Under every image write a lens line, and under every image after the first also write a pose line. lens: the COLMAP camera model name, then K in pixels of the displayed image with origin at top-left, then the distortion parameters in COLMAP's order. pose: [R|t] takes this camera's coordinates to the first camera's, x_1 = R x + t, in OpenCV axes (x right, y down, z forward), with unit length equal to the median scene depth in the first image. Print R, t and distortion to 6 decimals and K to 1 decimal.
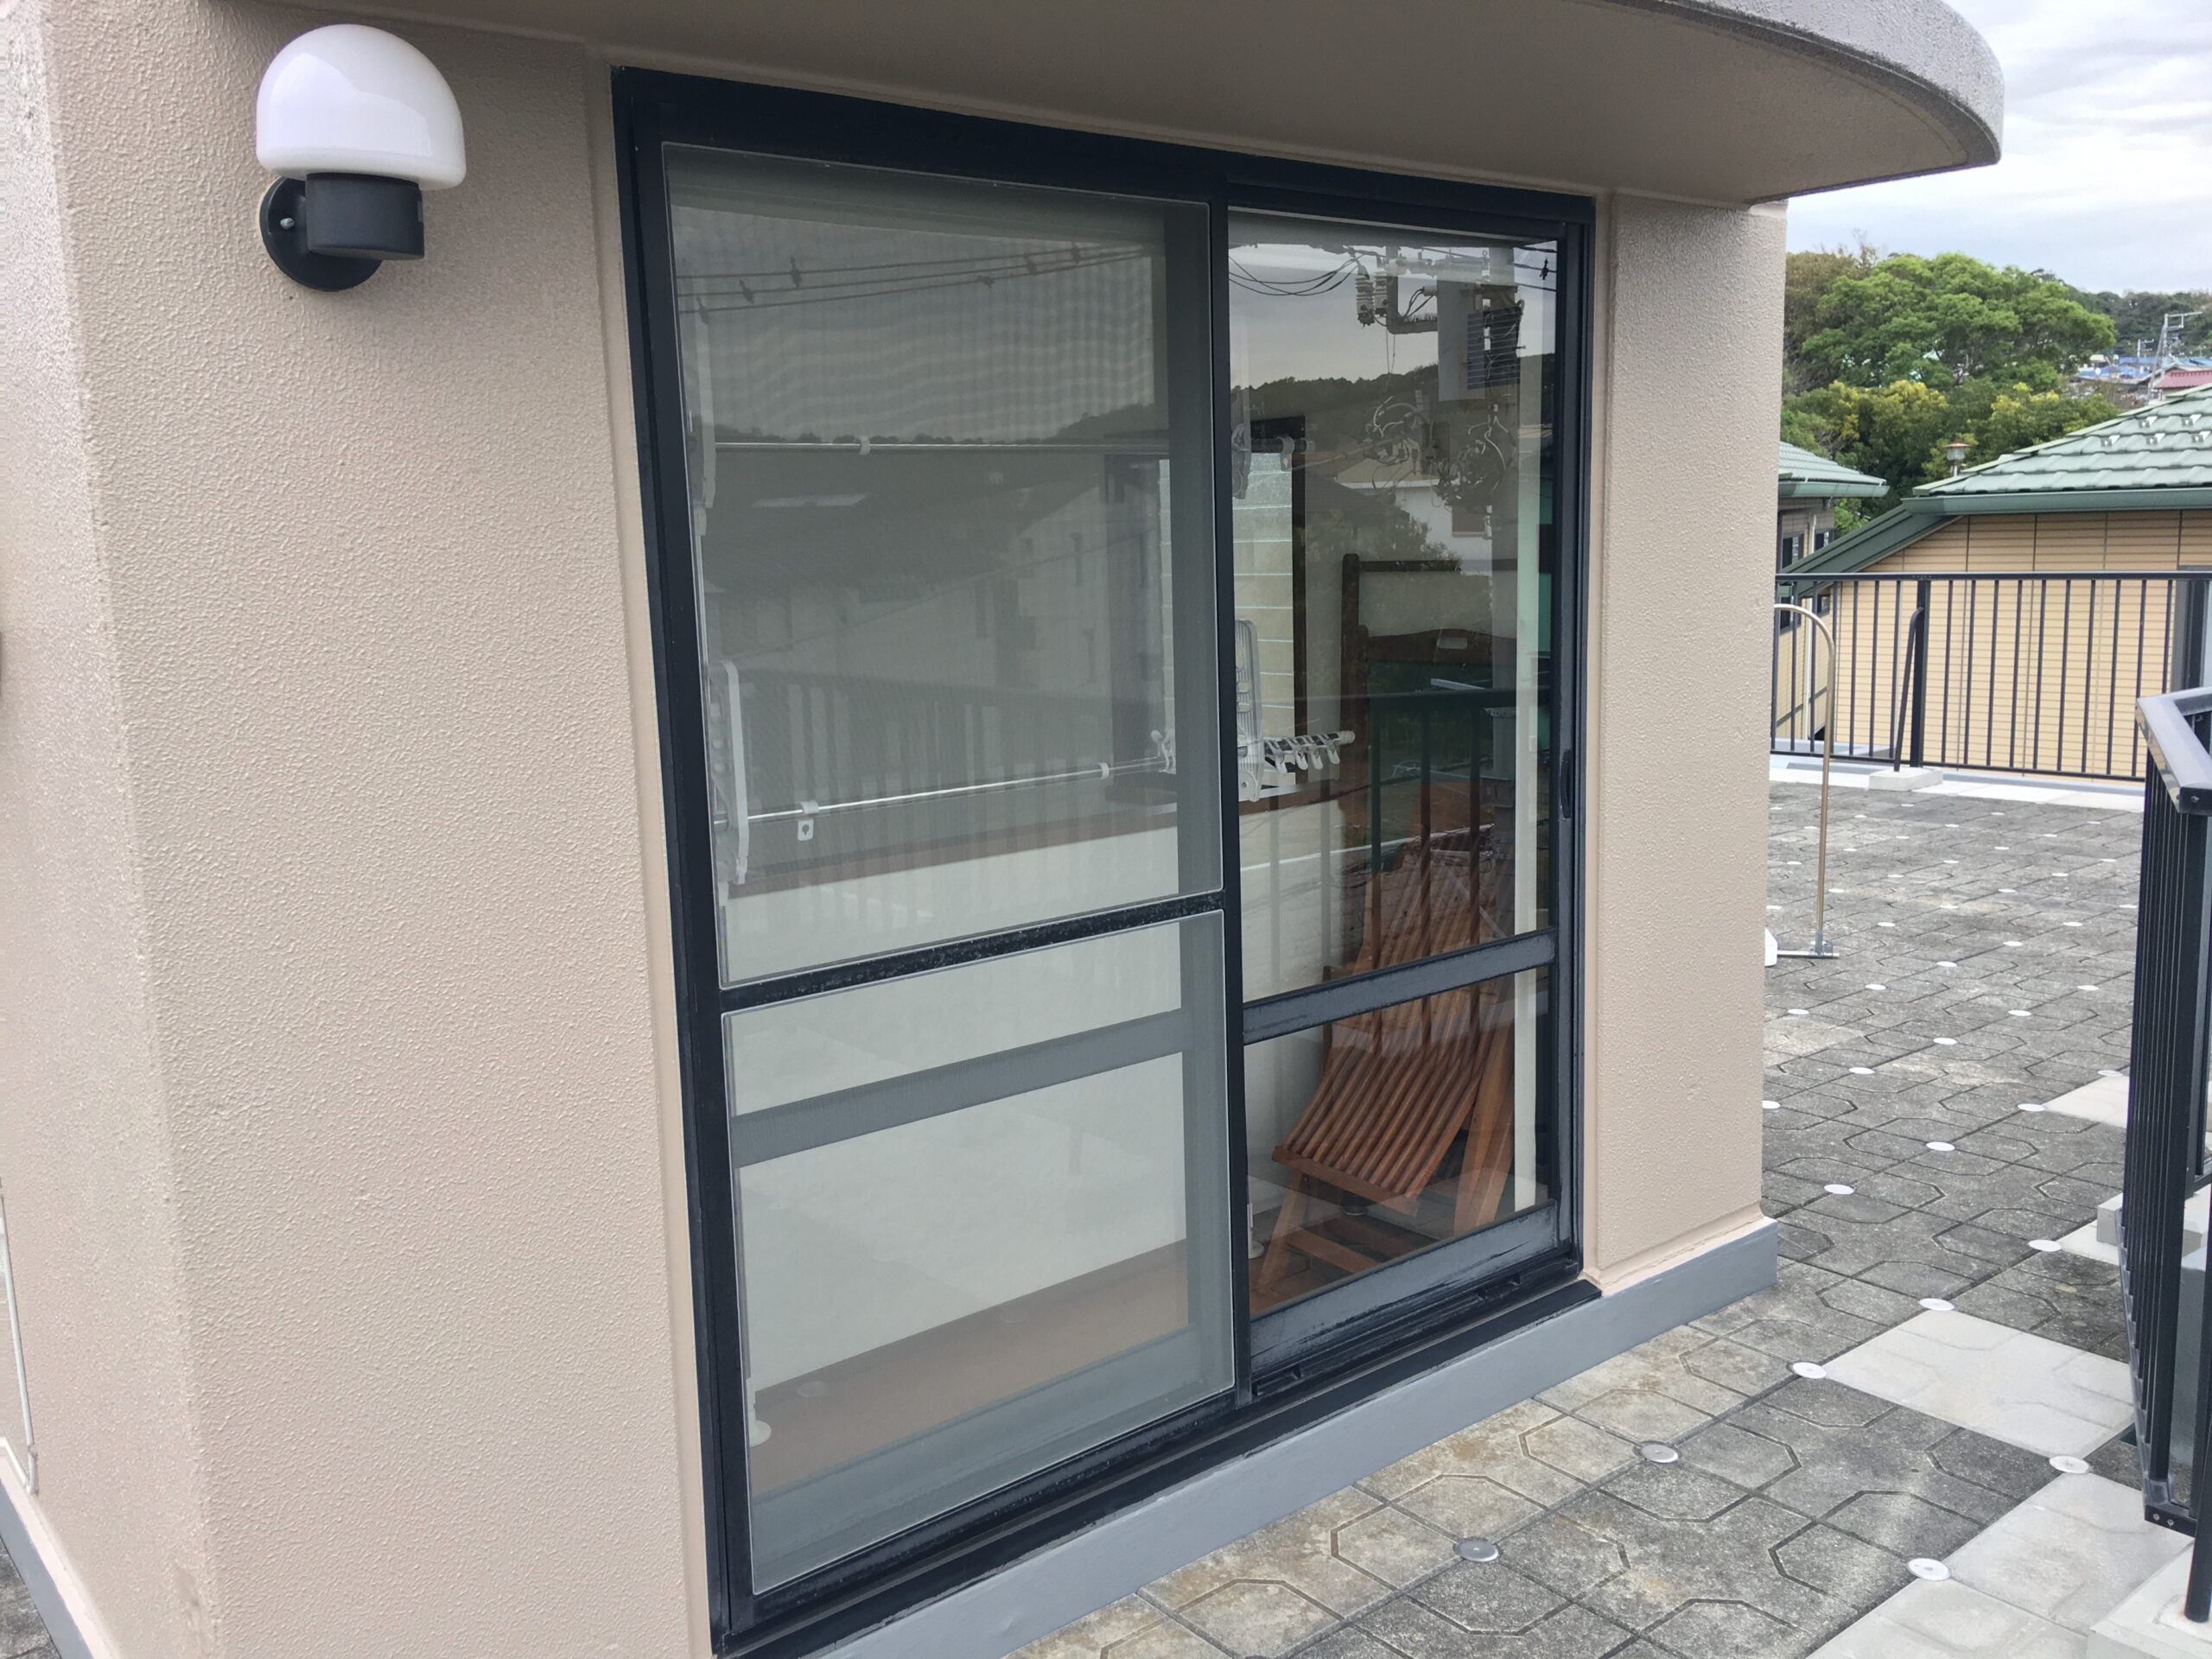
lens RADIAL K [[1913.0, 0, 1106.9], [0, 1913.0, 815.6], [0, 0, 1]] dist [0.052429, -0.104688]
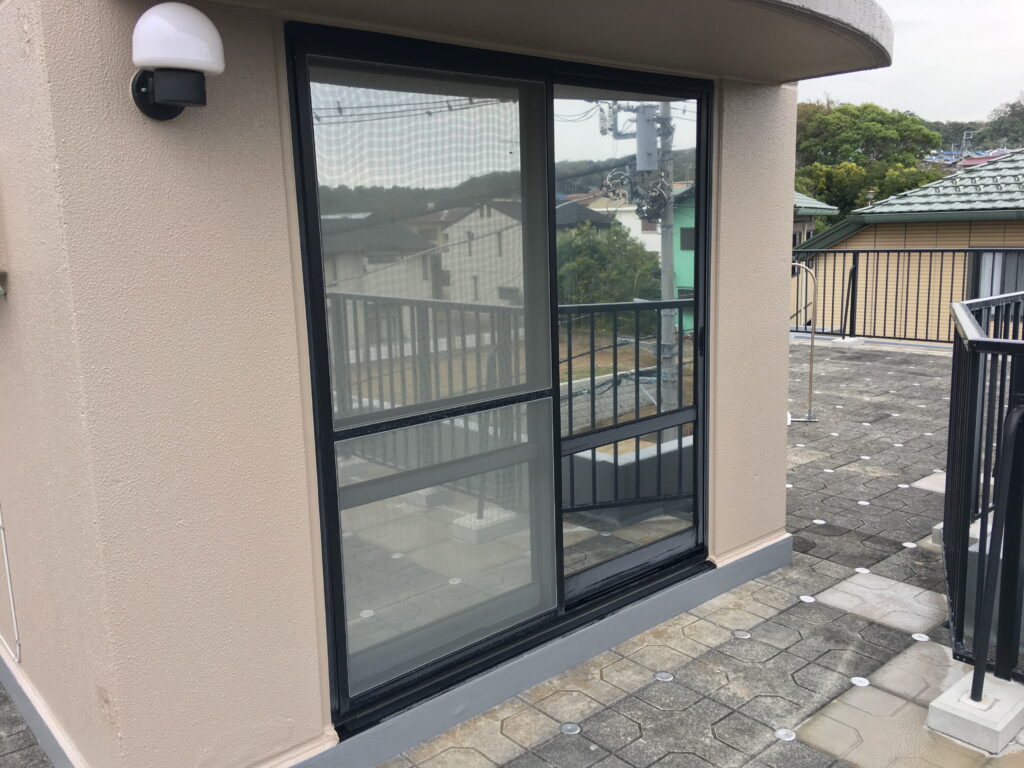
lens RADIAL K [[885.6, 0, 511.6], [0, 885.6, 376.8], [0, 0, 1]] dist [0.052429, -0.104688]
pose [[0.999420, -0.004372, 0.033760, -0.021357], [0.003838, 0.999867, 0.015868, 0.008650], [-0.033825, -0.015729, 0.999304, -0.041734]]
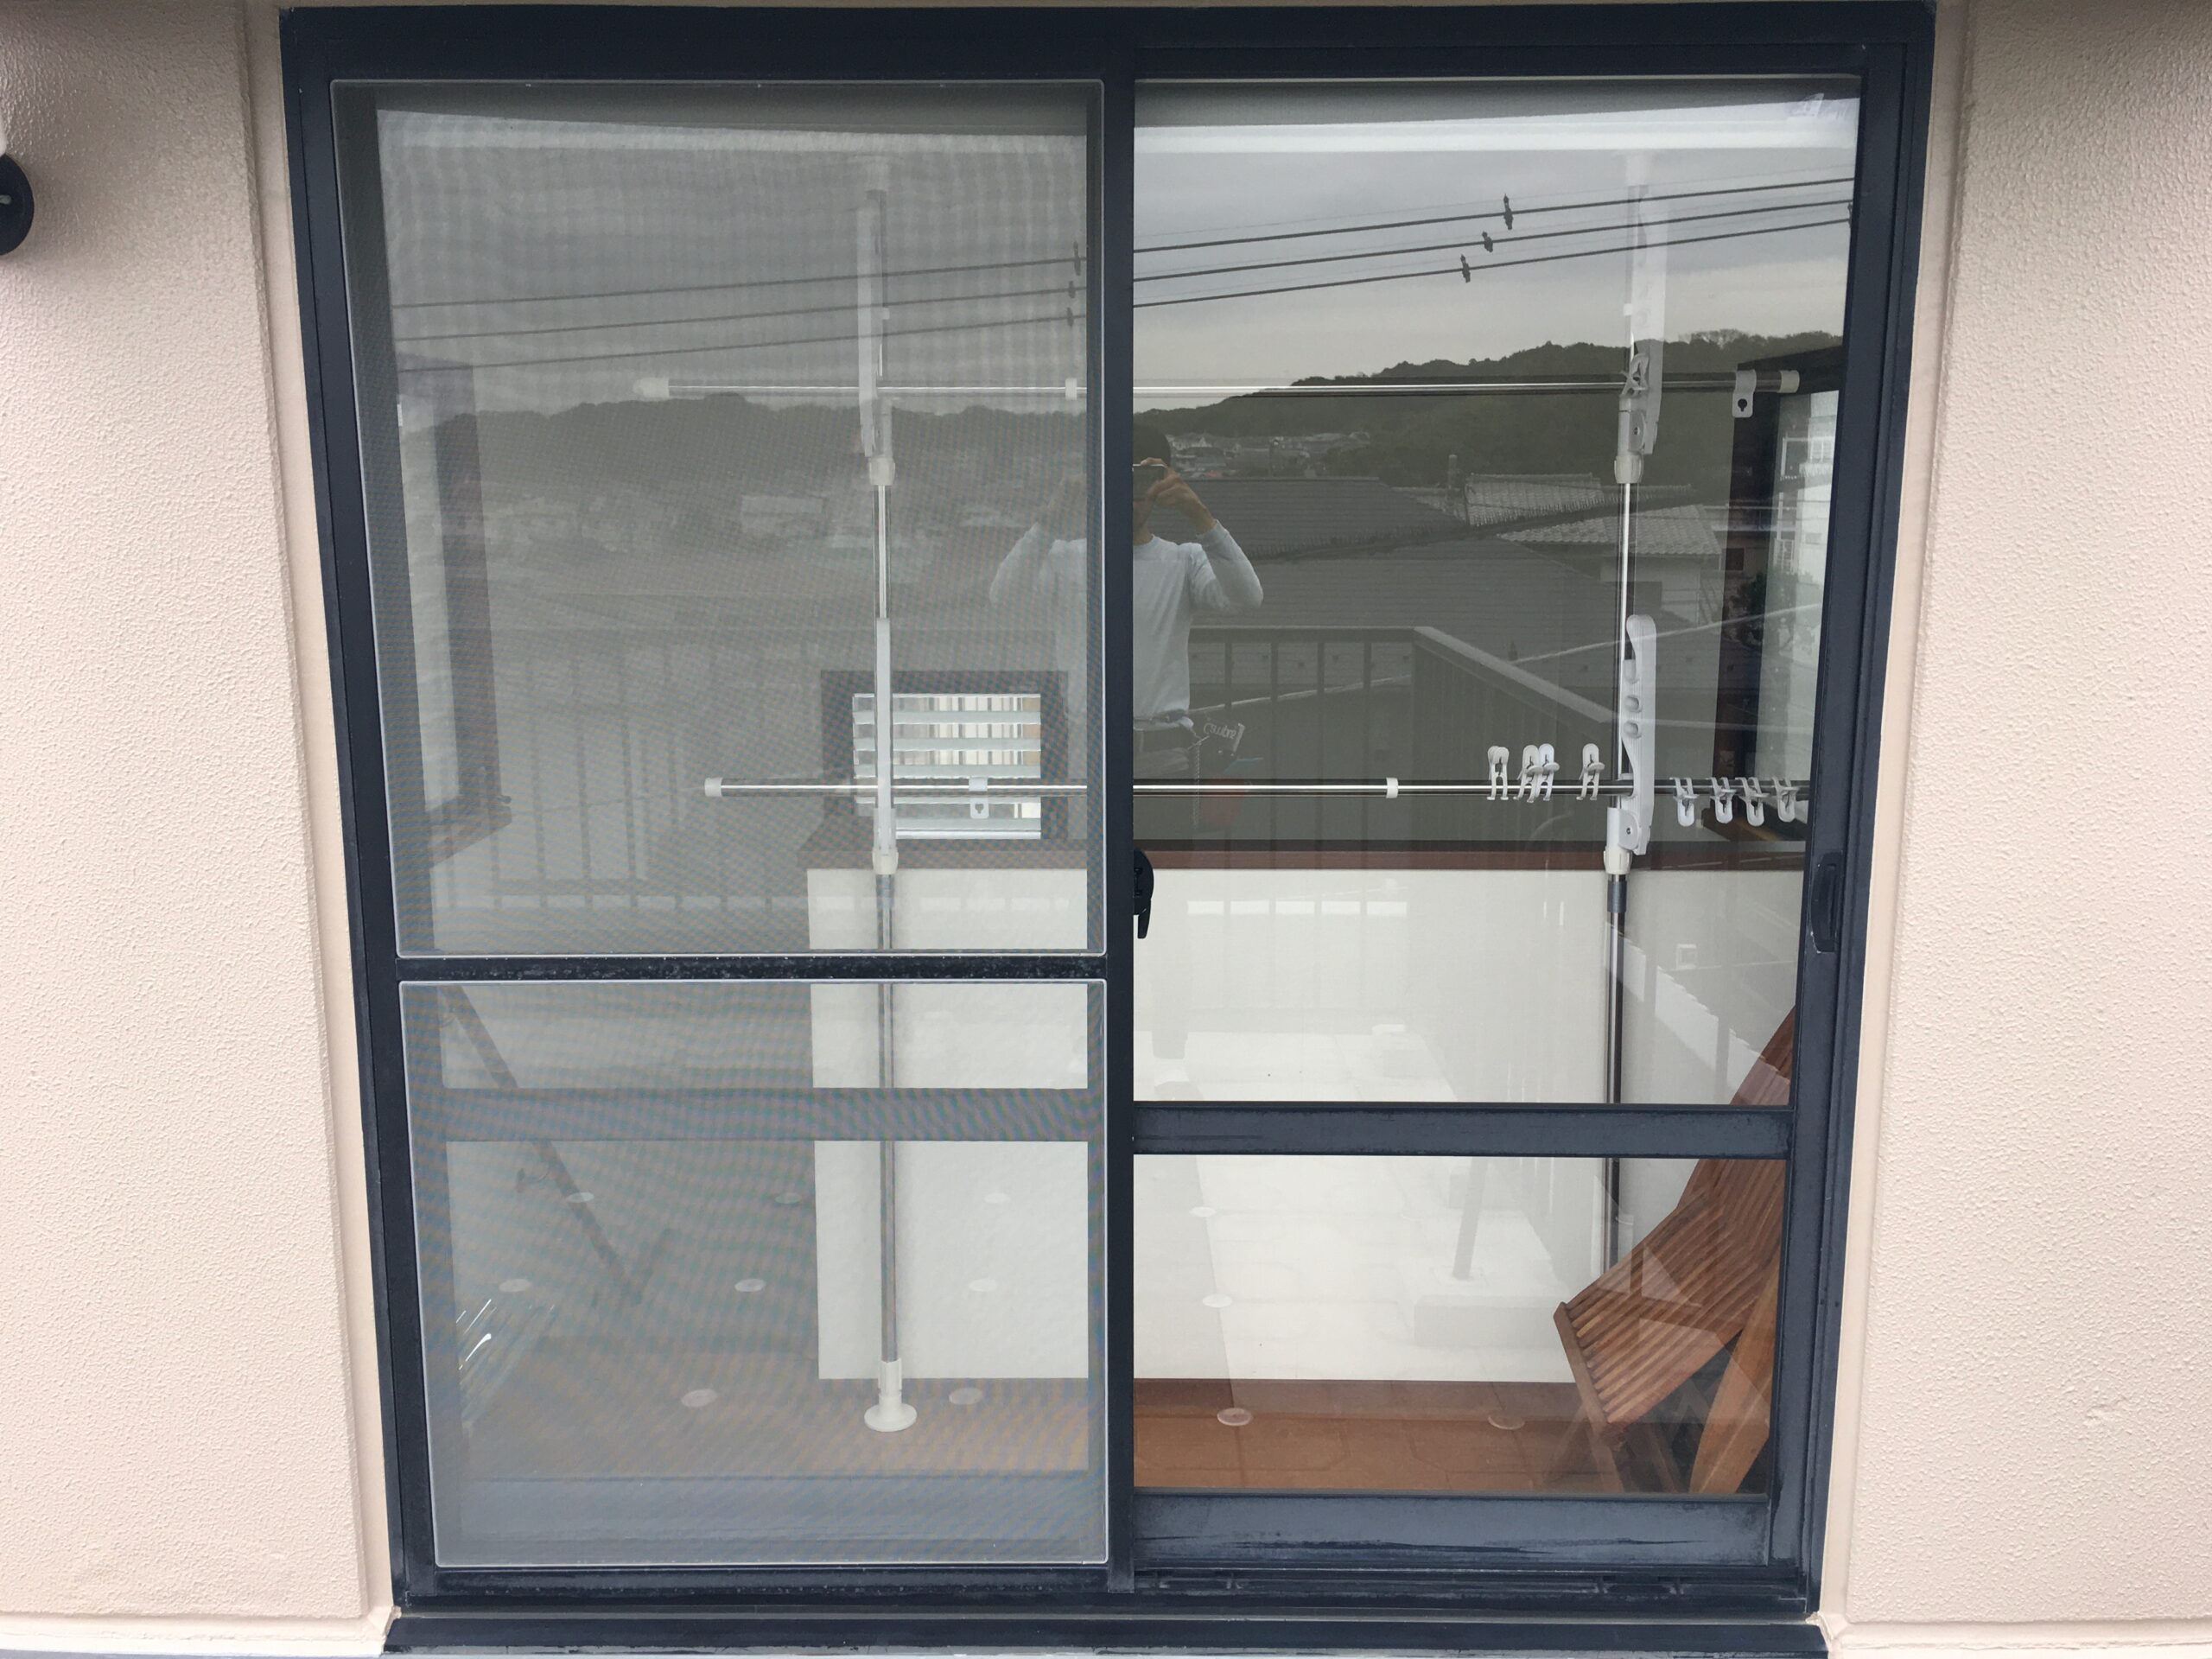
lens RADIAL K [[1913.0, 0, 1106.4], [0, 1913.0, 839.5], [0, 0, 1]] dist [0.052429, -0.104688]
pose [[0.760729, 0.142783, -0.633170, 0.532135], [-0.119297, 0.989643, 0.079838, -0.069440], [0.638012, 0.014800, 0.769884, 0.368254]]
